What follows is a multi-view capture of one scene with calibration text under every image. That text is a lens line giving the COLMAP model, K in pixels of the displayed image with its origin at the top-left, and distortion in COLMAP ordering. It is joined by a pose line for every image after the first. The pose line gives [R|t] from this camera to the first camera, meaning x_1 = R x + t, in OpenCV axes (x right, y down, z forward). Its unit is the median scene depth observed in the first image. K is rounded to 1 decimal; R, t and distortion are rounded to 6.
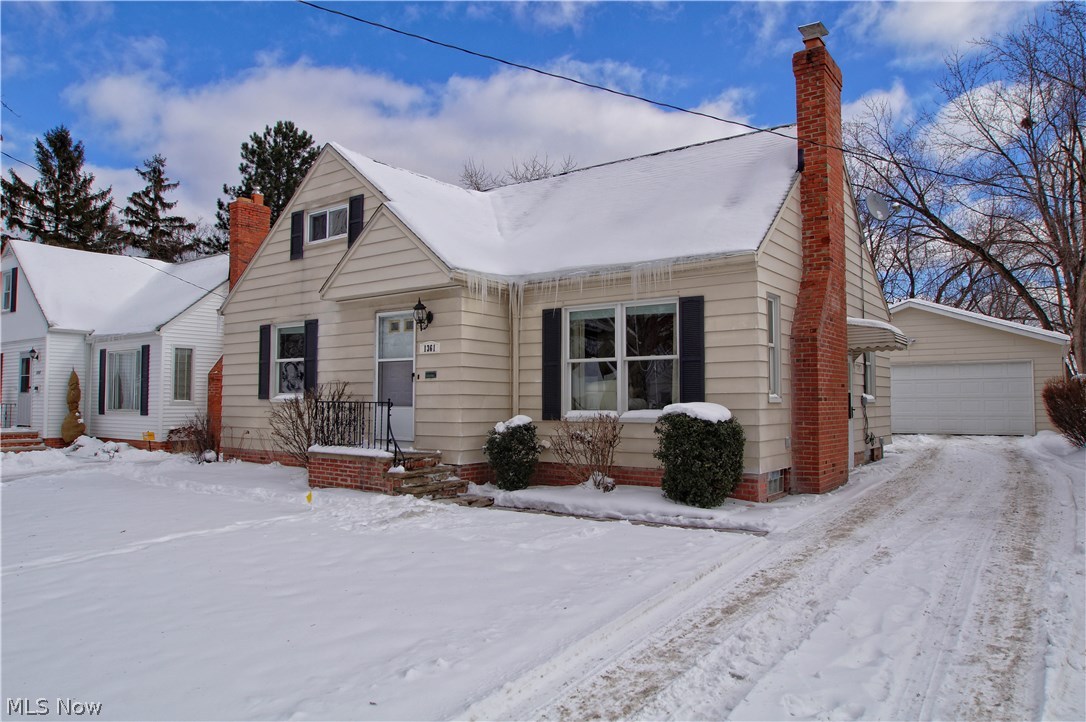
lens RADIAL K [[733.1, 0, 542.0], [0, 733.1, 366.8], [0, 0, 1]] dist [-0.002758, -0.015737]
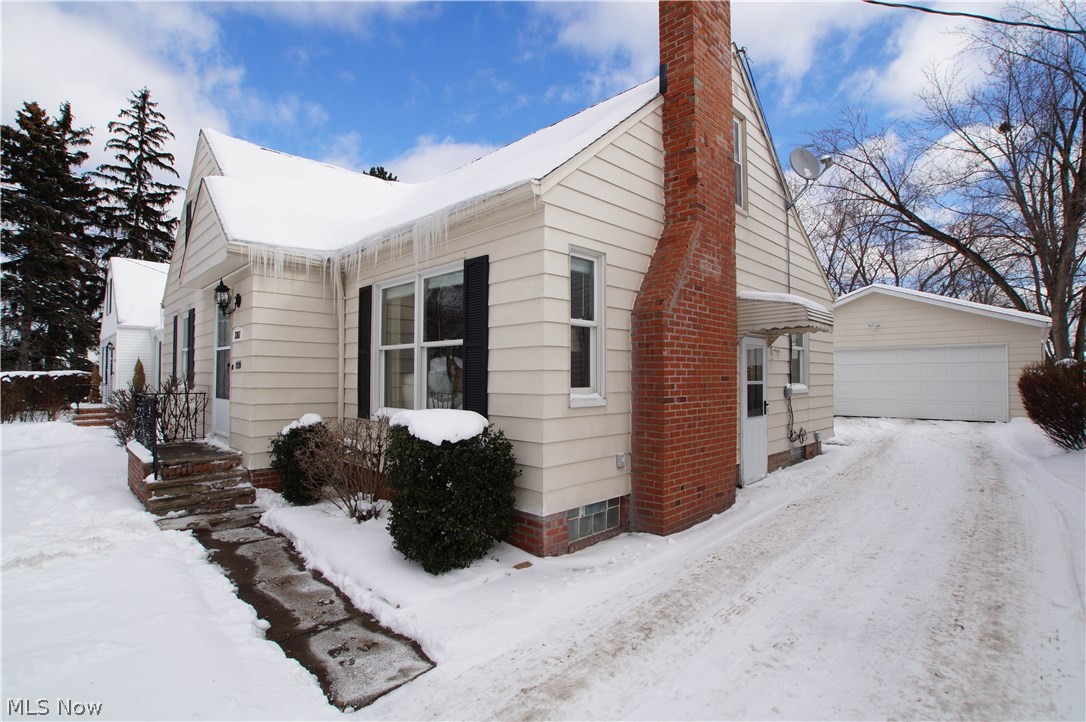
lens RADIAL K [[521.1, 0, 535.7], [0, 521.1, 366.0], [0, 0, 1]] dist [-0.042808, 0.008763]
pose [[0.986989, -0.001754, -0.160780, 0.300685], [0.006033, 0.999640, 0.026132, -0.001986], [0.160676, -0.026762, 0.986644, 0.440584]]
